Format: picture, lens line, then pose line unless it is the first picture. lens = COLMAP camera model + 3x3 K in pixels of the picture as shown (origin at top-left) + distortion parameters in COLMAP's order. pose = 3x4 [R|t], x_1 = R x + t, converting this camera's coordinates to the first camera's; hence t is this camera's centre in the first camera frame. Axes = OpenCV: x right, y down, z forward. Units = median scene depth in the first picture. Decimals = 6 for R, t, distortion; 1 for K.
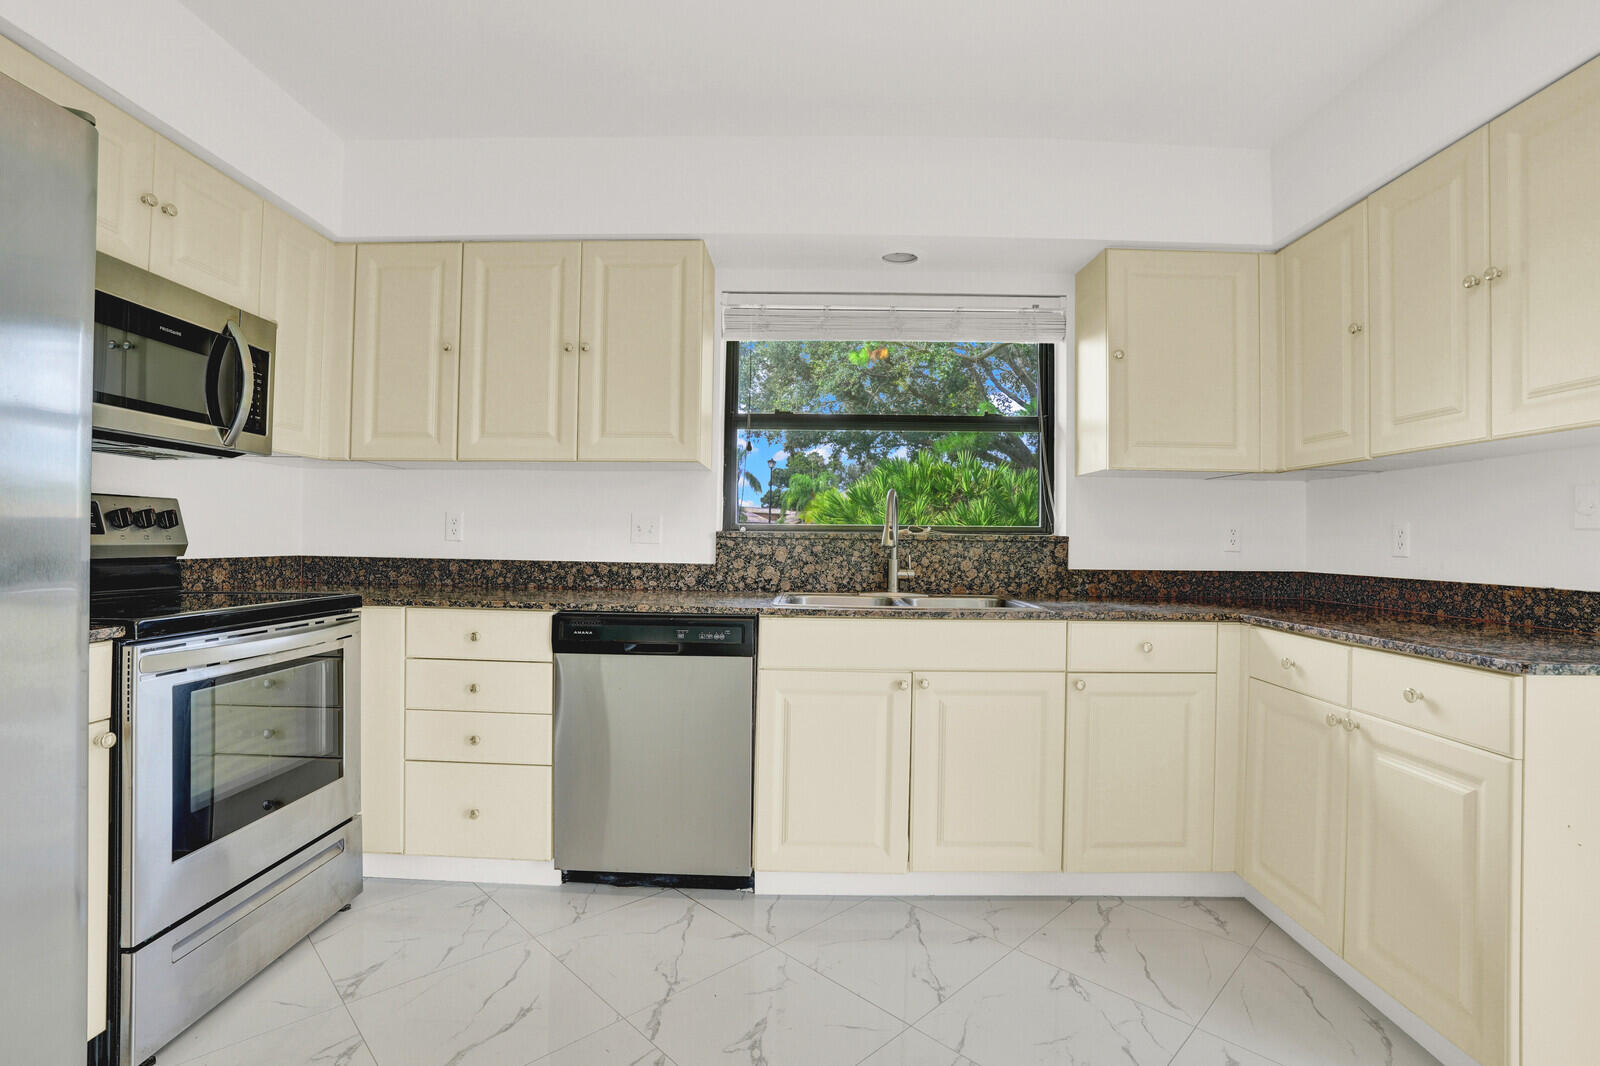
lens RADIAL K [[751.2, 0, 795.8], [0, 751.2, 534.7], [0, 0, 1]] dist [-0.071186, 0.026624]
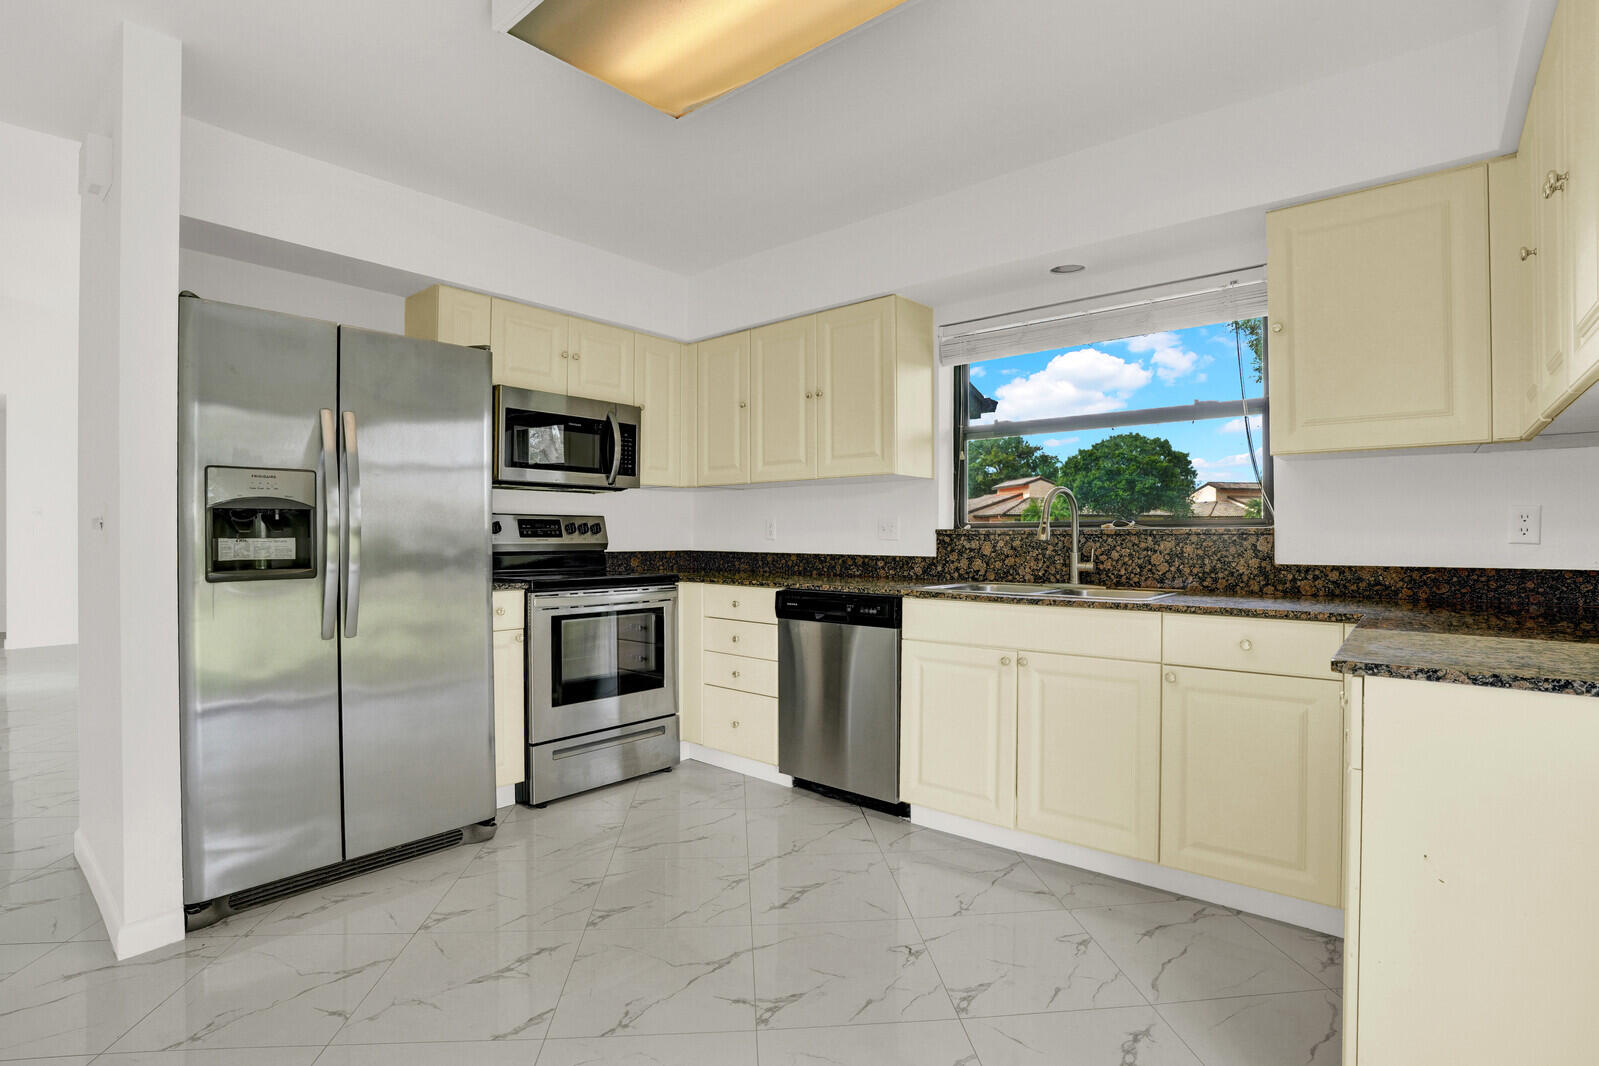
lens RADIAL K [[764.9, 0, 795.9], [0, 764.9, 534.4], [0, 0, 1]] dist [-0.070849, 0.029162]
pose [[0.771482, -0.013791, -0.636102, 0.545325], [0.014071, 0.999890, -0.004612, 0.006633], [0.636096, -0.005392, 0.771591, -0.083816]]
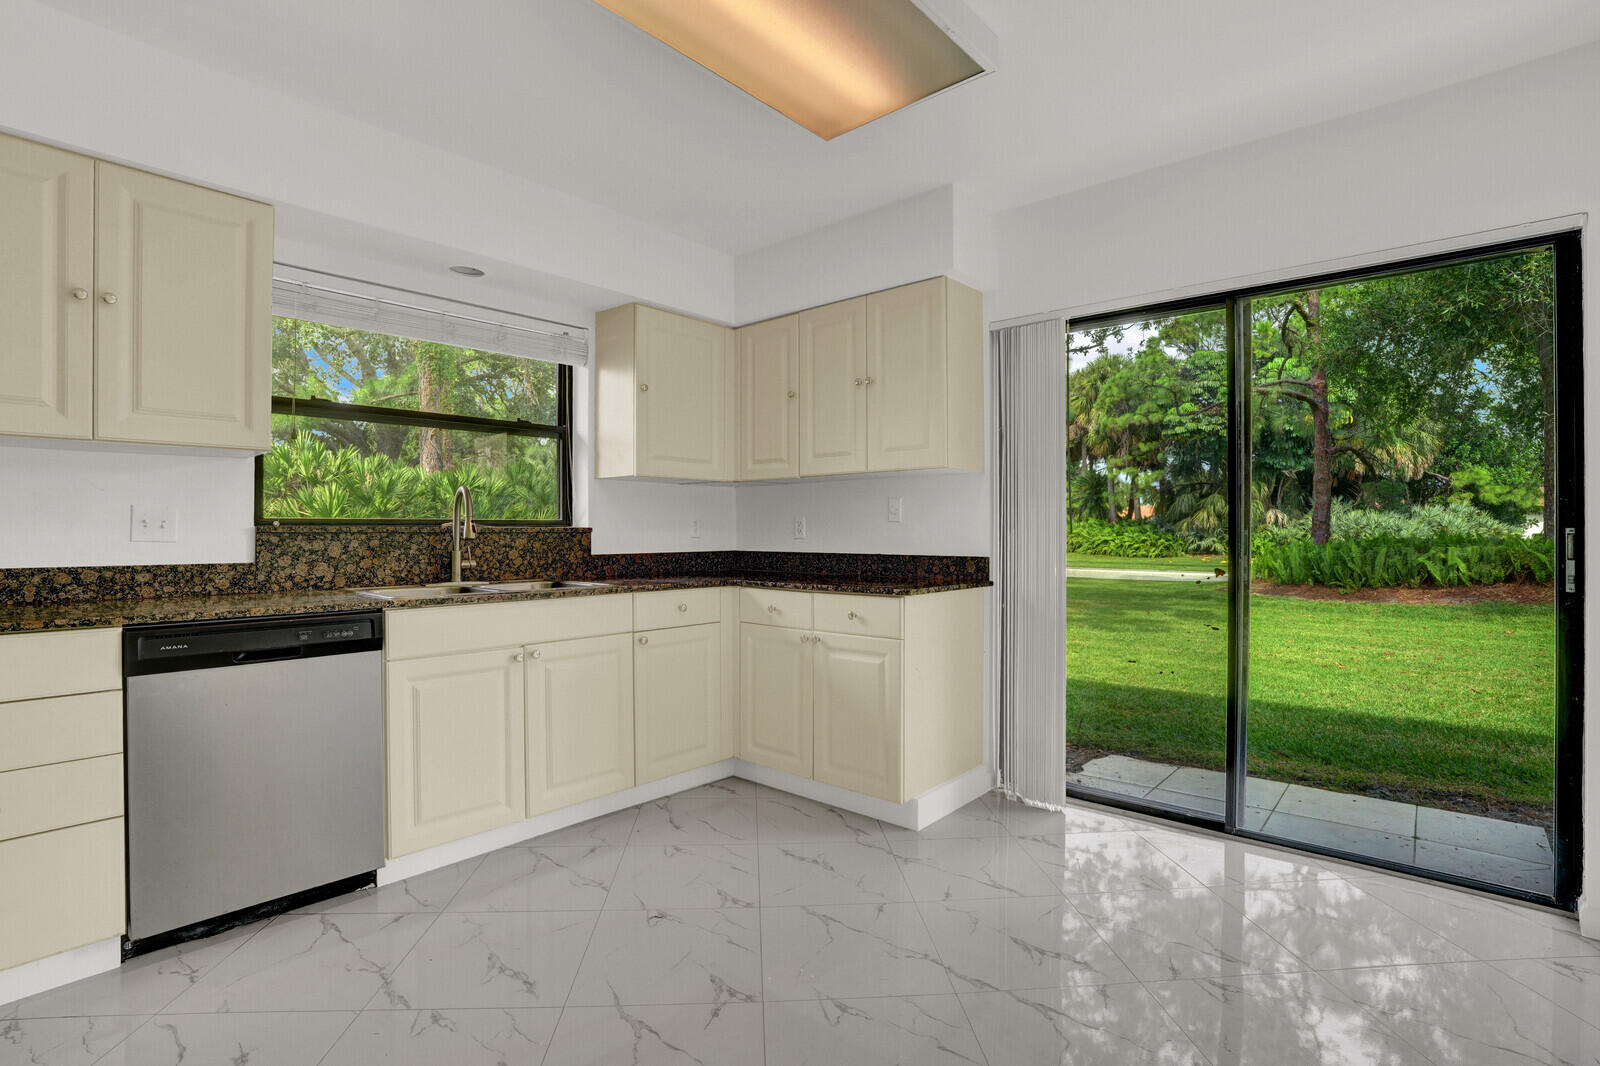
lens RADIAL K [[765.3, 0, 796.3], [0, 765.3, 534.4], [0, 0, 1]] dist [-0.070849, 0.029162]
pose [[0.653164, -0.016894, 0.757028, -0.395543], [0.006051, 0.999836, 0.017092, -0.006836], [-0.757192, -0.006584, 0.653159, -0.077407]]
